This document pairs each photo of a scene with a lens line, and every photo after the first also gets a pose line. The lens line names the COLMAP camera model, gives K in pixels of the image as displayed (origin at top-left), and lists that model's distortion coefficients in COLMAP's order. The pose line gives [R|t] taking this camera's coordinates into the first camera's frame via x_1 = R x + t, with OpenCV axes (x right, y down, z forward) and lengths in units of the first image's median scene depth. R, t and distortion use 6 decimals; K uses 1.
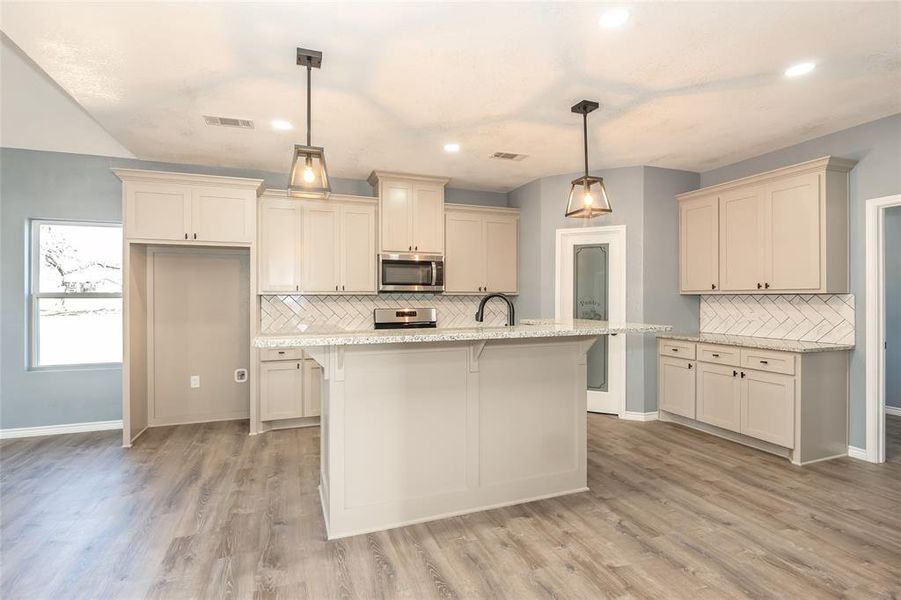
lens RADIAL K [[433.7, 0, 448.1], [0, 433.7, 297.1], [0, 0, 1]] dist [-0.009833, 0.000076]
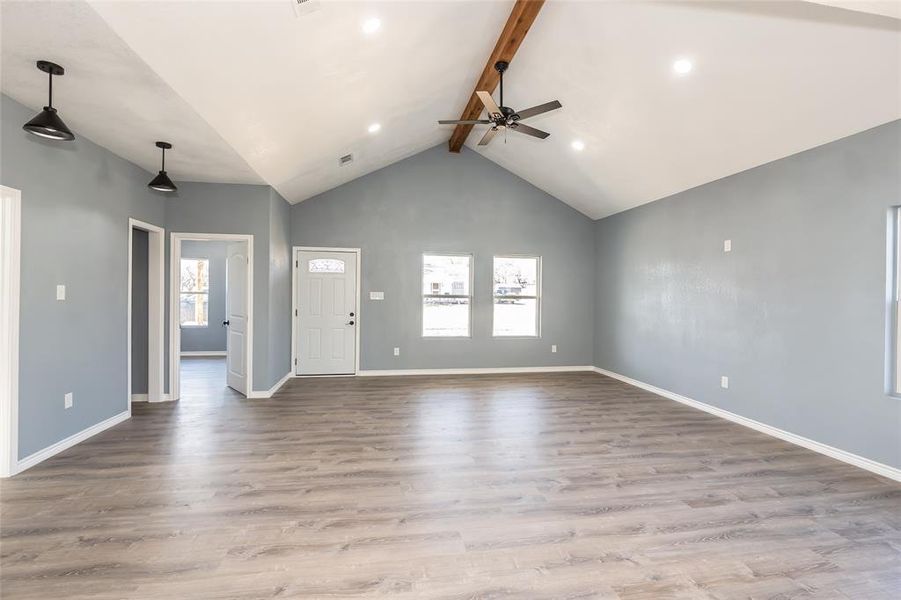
lens RADIAL K [[401.9, 0, 449.1], [0, 401.9, 296.5], [0, 0, 1]] dist [-0.008944, -0.000167]
pose [[-0.176067, 0.002727, -0.984374, -0.104566], [-0.013127, 0.999901, 0.005118, -0.007089], [0.984291, 0.013823, -0.176014, 0.339263]]
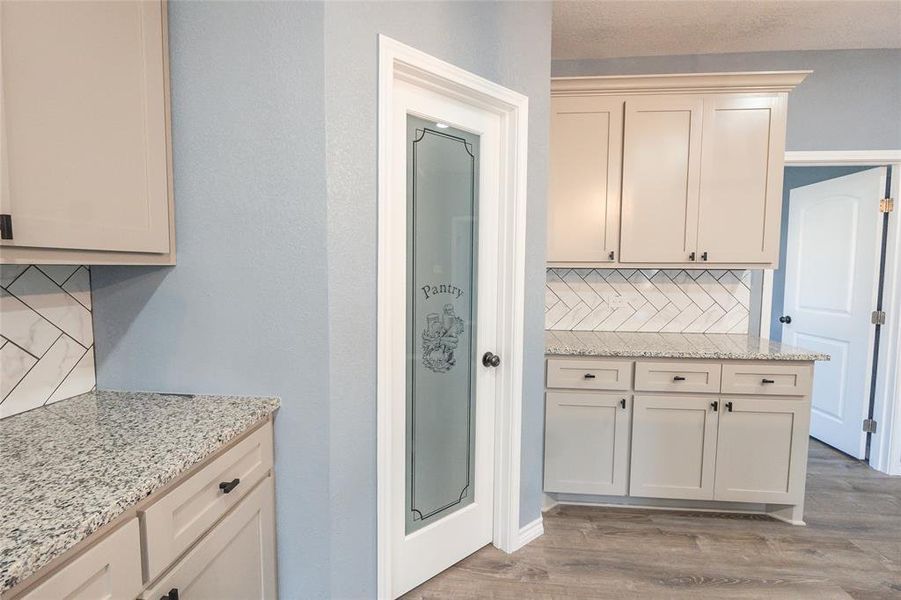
lens RADIAL K [[401.9, 0, 449.1], [0, 401.9, 296.5], [0, 0, 1]] dist [-0.008944, -0.000167]
pose [[0.429285, -0.059556, 0.901203, 0.030673], [-0.007882, 0.997538, 0.069677, -0.005688], [-0.903135, -0.037015, 0.427759, 1.093414]]
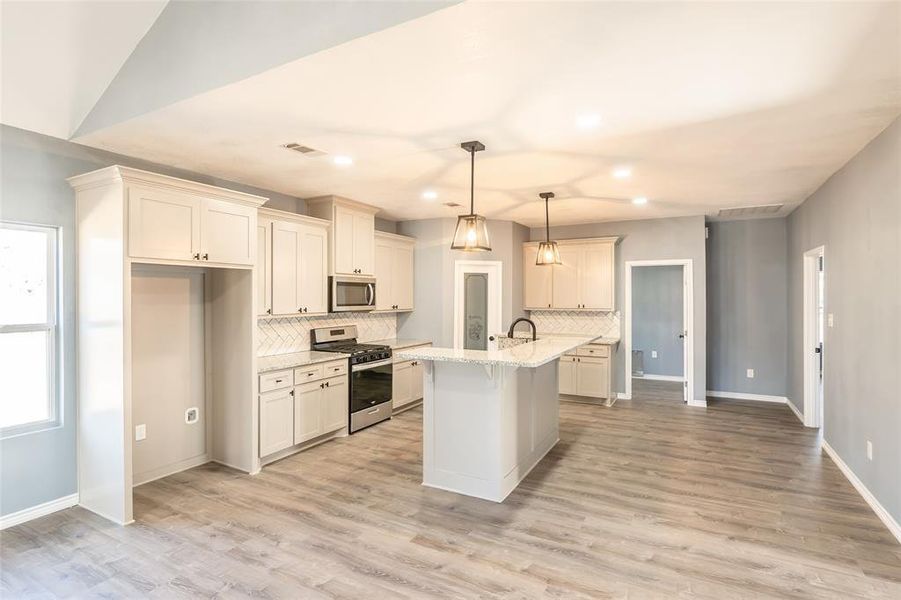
lens RADIAL K [[457.5, 0, 445.2], [0, 457.5, 298.0], [0, 0, 1]] dist [-0.007073, 0.000026]
pose [[0.755940, -0.001531, 0.654639, -0.845934], [0.000724, 0.999999, 0.001502, -0.061320], [-0.654641, -0.000661, 0.755940, 0.002445]]
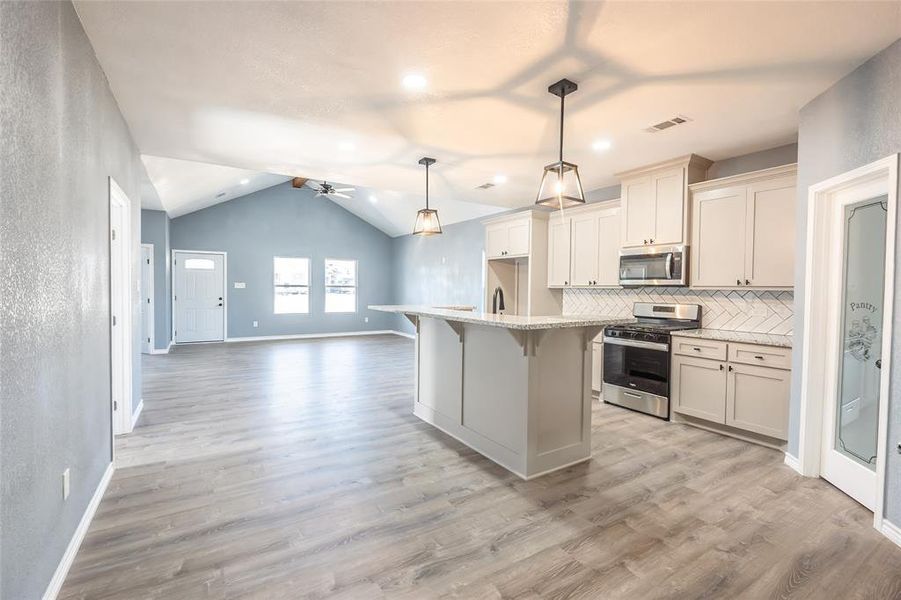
lens RADIAL K [[401.9, 0, 449.1], [0, 401.9, 296.5], [0, 0, 1]] dist [-0.008944, -0.000167]
pose [[0.204884, 0.025523, -0.978453, 0.925974], [-0.013517, 0.999638, 0.023246, -0.004360], [0.978693, 0.008463, 0.205155, 0.482703]]
